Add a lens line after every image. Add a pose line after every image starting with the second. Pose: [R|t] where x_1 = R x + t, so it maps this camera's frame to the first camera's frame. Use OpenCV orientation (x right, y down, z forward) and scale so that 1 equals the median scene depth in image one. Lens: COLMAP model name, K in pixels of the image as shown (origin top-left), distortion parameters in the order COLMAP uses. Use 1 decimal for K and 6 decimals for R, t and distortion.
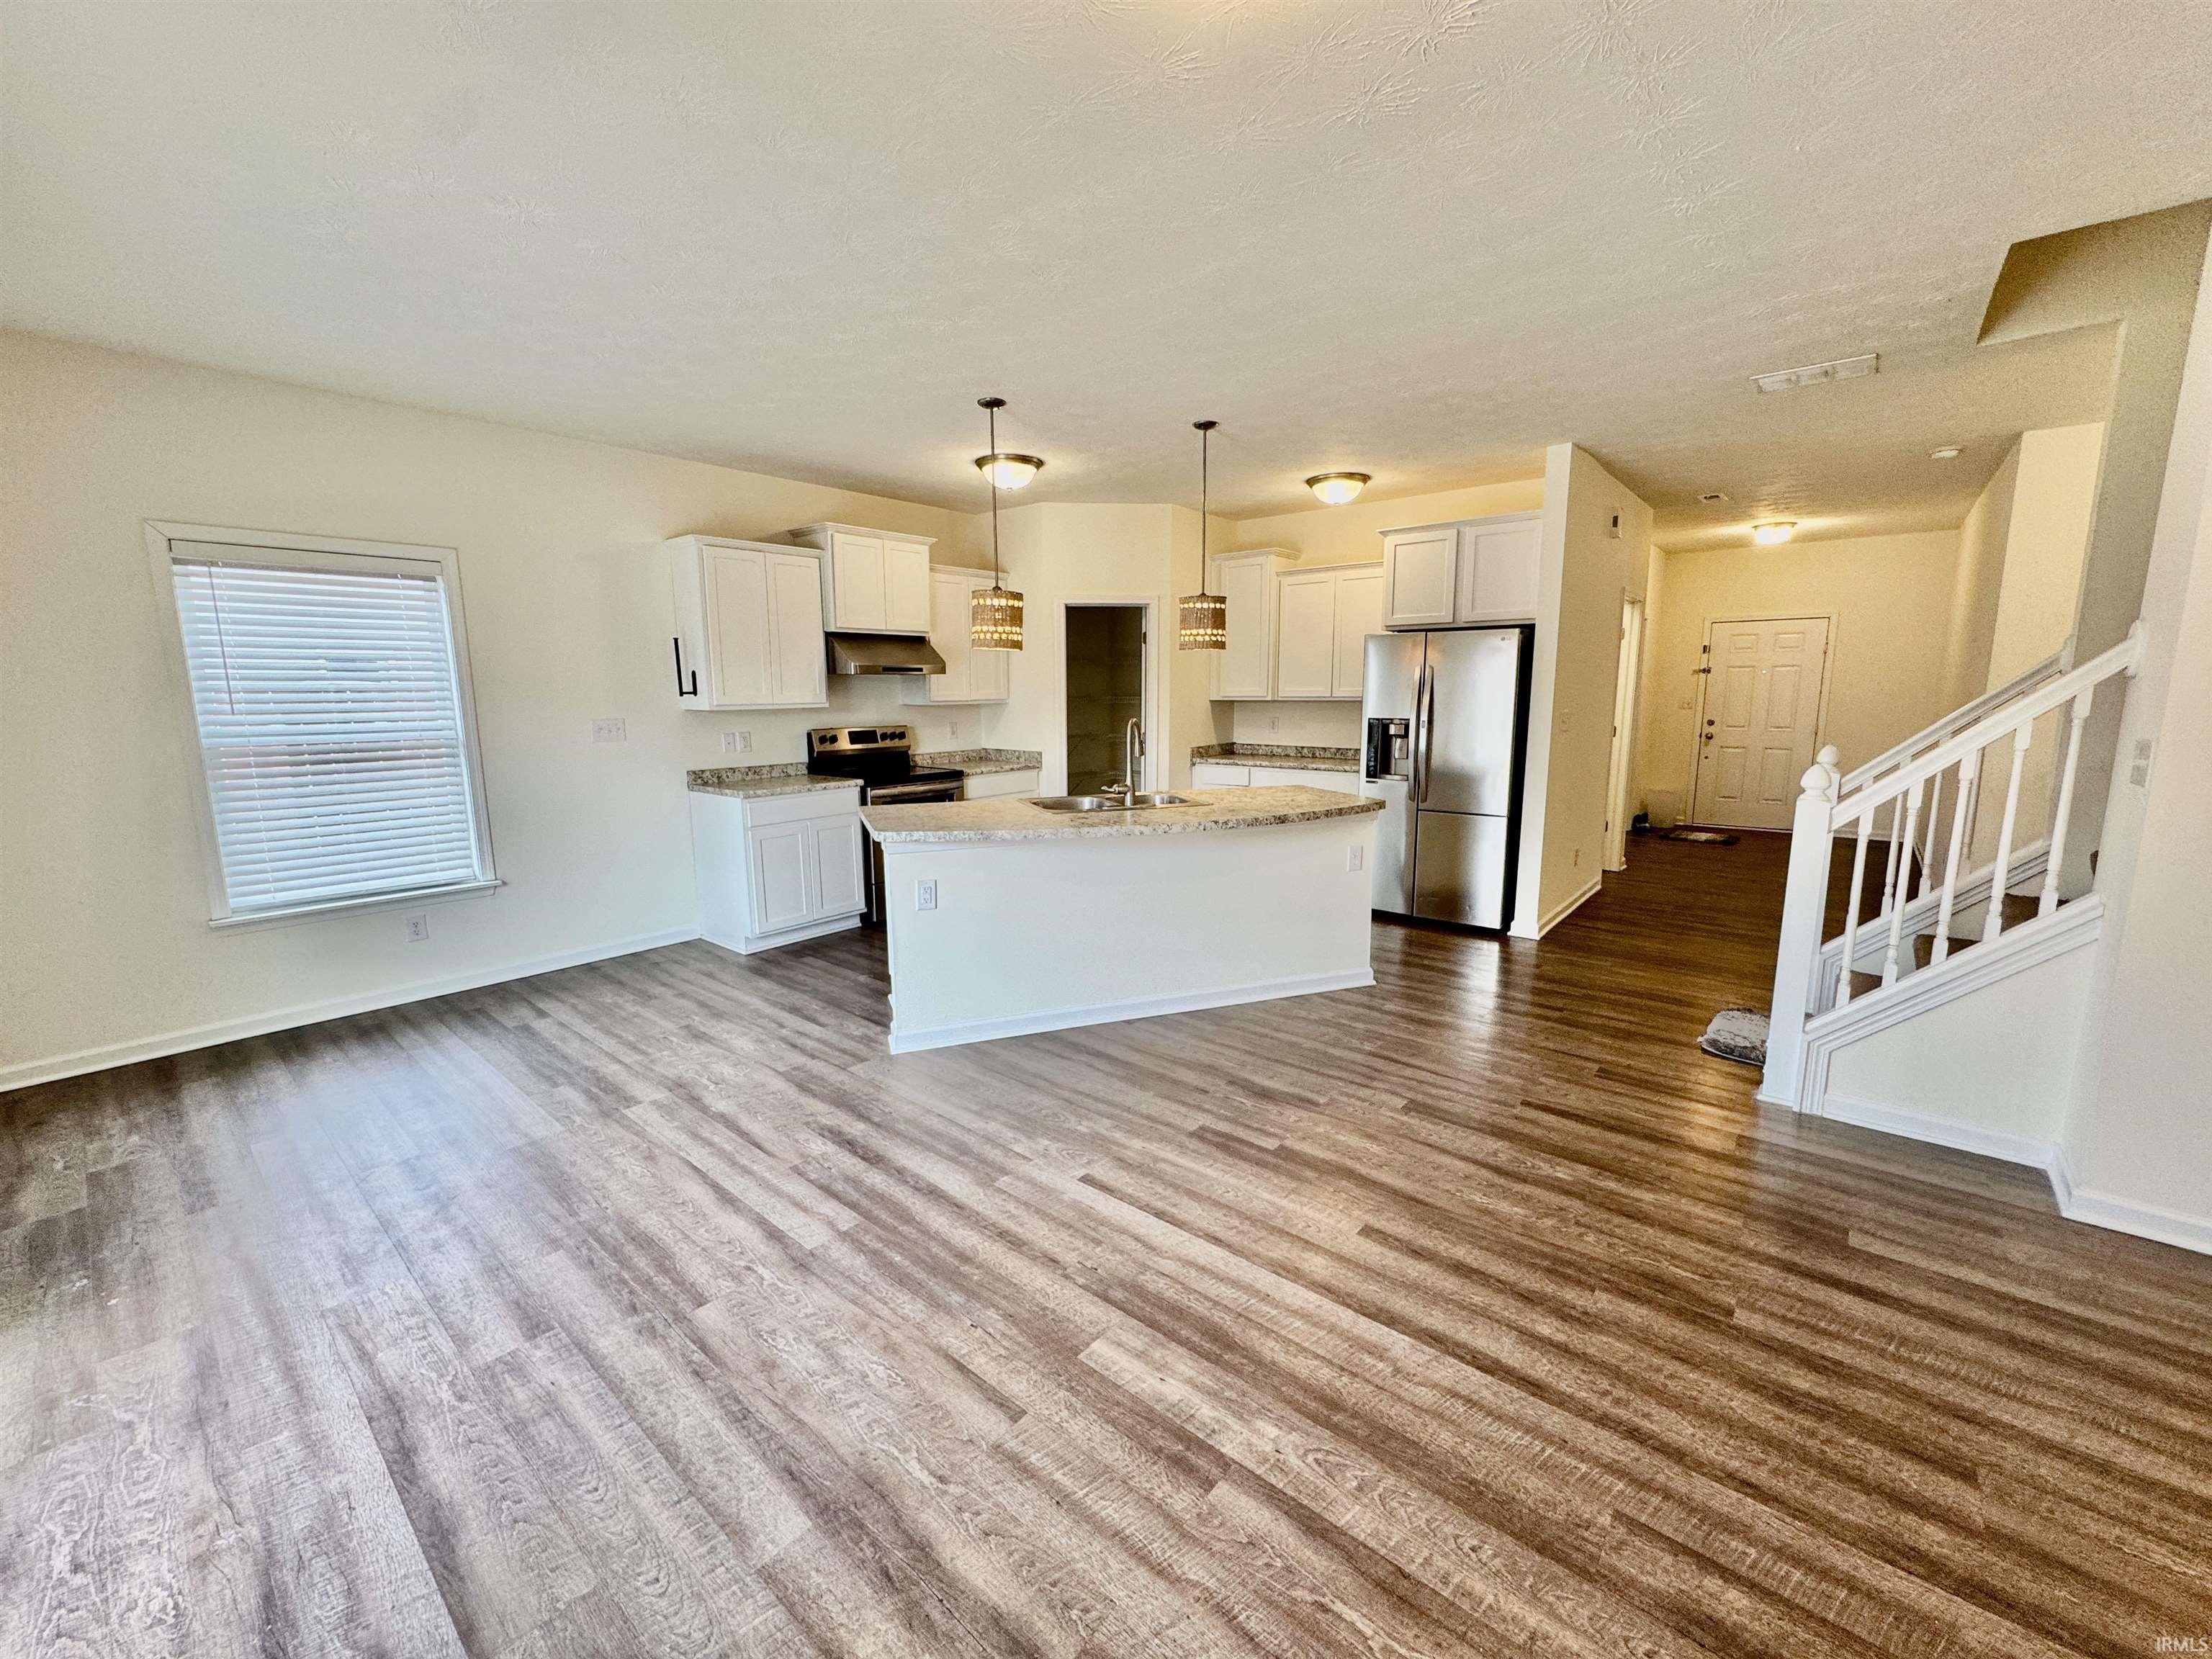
lens RADIAL K [[882.4, 0, 1103.6], [0, 882.4, 824.4], [0, 0, 1]] dist [-0.001433, -0.000003]
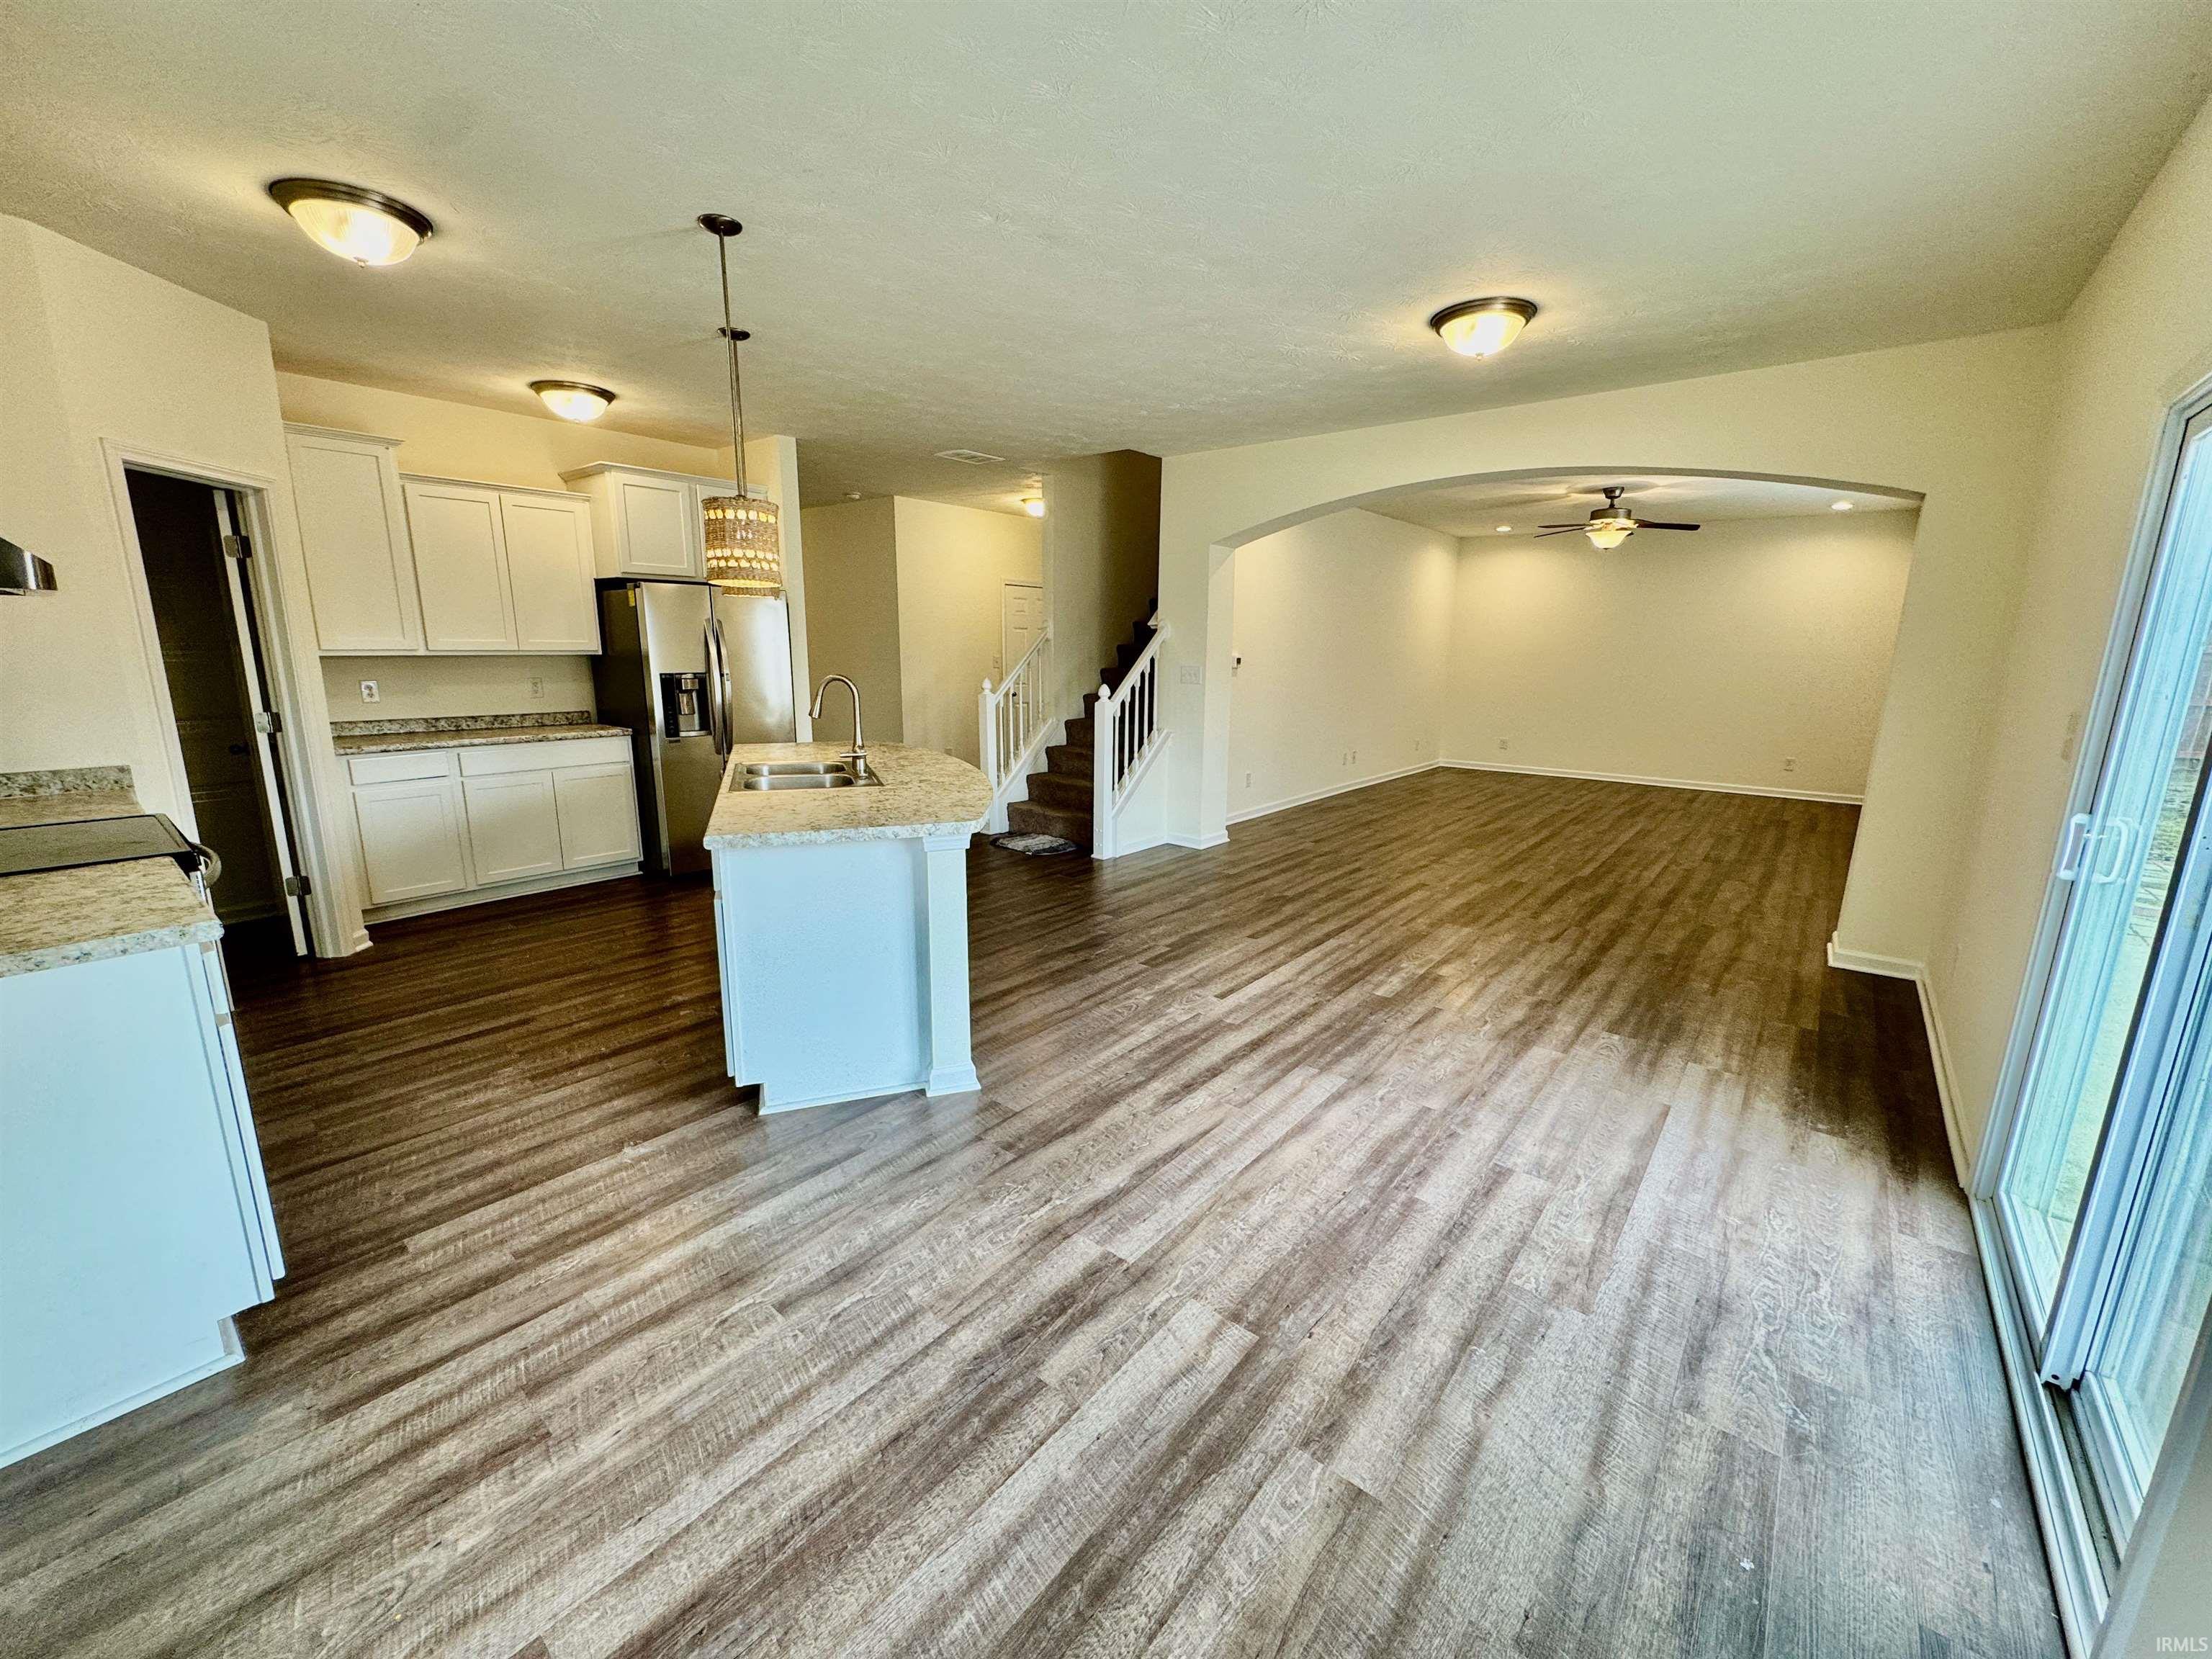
lens RADIAL K [[888.0, 0, 1105.3], [0, 888.0, 837.7], [0, 0, 1]] dist [-0.003479, -0.000363]
pose [[-0.019849, -0.206425, 0.978261, -1.506242], [0.142203, 0.967923, 0.207129, -0.179378], [-0.989638, 0.143223, 0.010142, 1.270118]]
